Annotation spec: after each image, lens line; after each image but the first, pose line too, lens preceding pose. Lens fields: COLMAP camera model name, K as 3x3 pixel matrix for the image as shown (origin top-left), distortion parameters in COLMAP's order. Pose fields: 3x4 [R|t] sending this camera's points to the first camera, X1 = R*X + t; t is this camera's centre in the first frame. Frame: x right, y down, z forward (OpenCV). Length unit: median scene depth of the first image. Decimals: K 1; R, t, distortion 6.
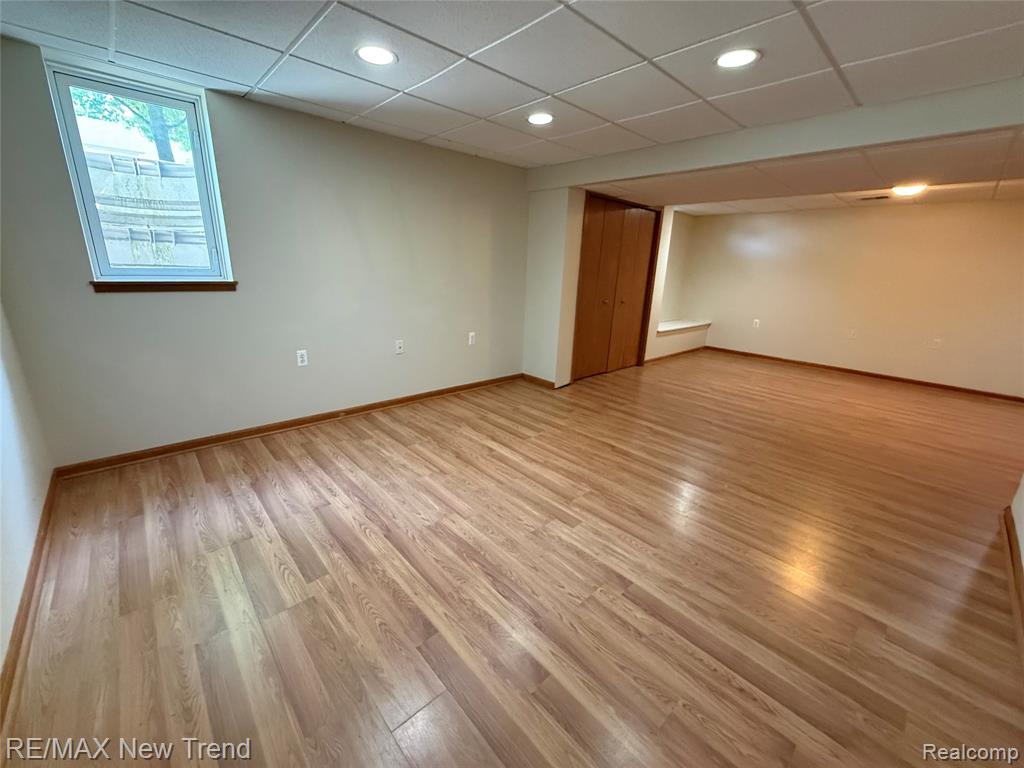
lens RADIAL K [[411.4, 0, 509.0], [0, 411.4, 382.4], [0, 0, 1]] dist [0.000386, -0.000070]
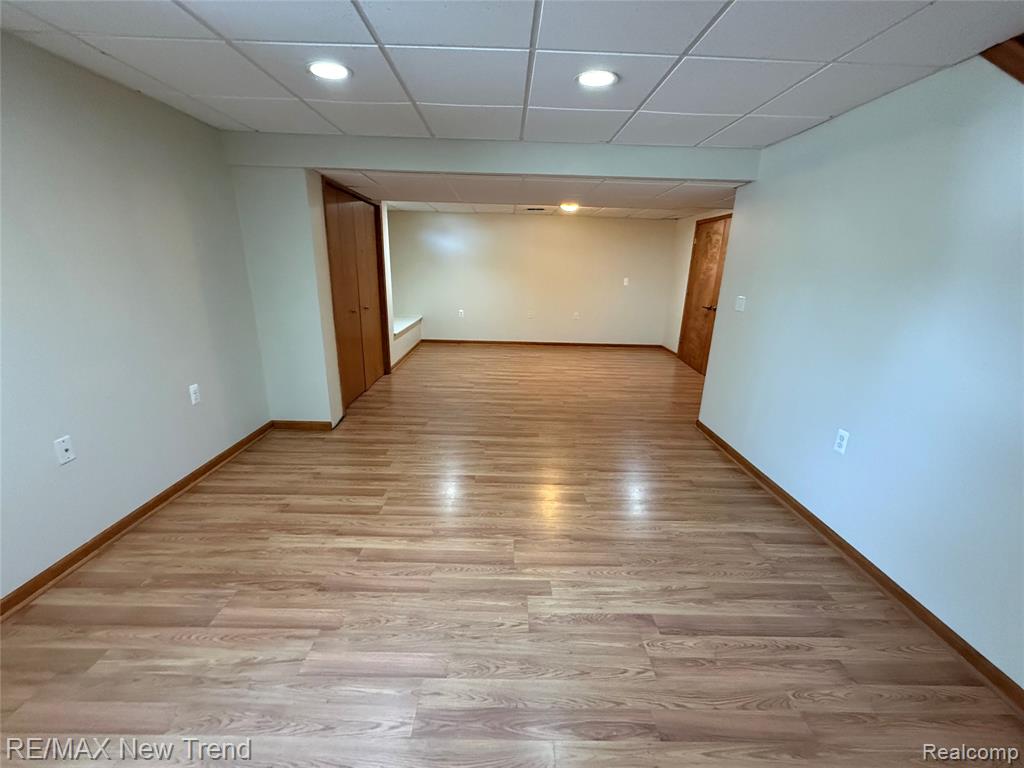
lens RADIAL K [[411.4, 0, 509.0], [0, 411.4, 382.4], [0, 0, 1]] dist [0.000386, -0.000070]
pose [[0.670268, -0.226586, 0.706682, -0.286673], [0.204807, 0.971746, 0.117321, -0.136857], [-0.713298, 0.066096, 0.697737, 0.302045]]
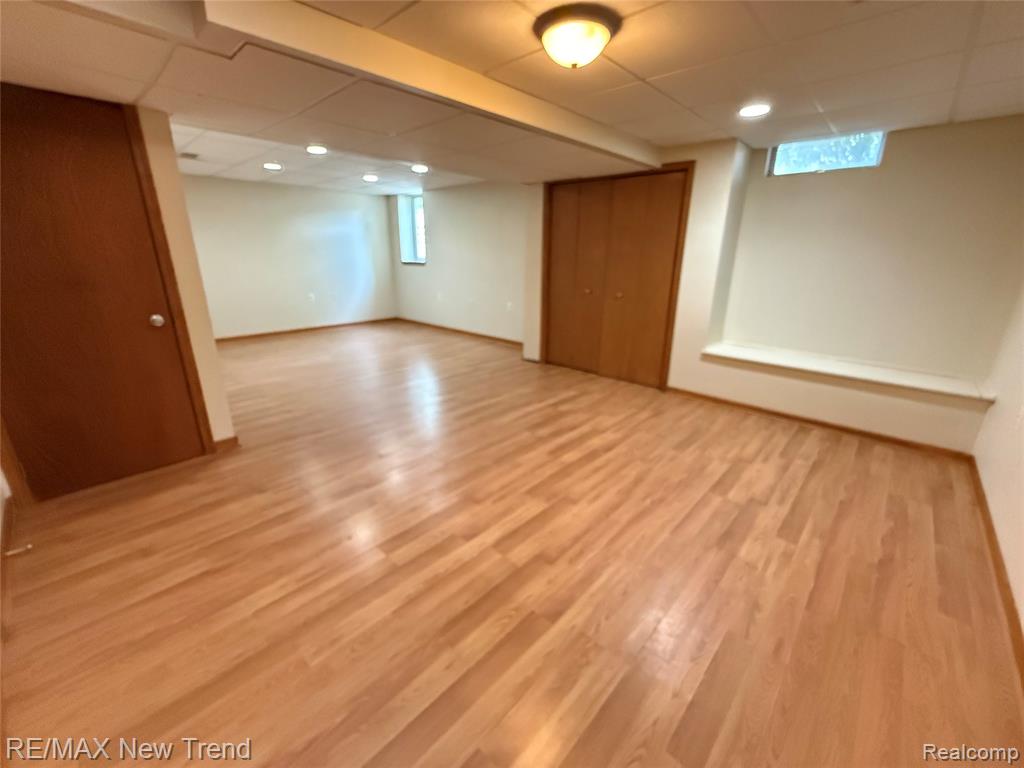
lens RADIAL K [[411.4, 0, 509.0], [0, 411.4, 382.4], [0, 0, 1]] dist [0.000386, -0.000070]
pose [[0.066343, 0.270638, -0.960392, 1.825496], [-0.281423, 0.928512, 0.242214, -0.283020], [0.957288, 0.254207, 0.137764, 1.187713]]
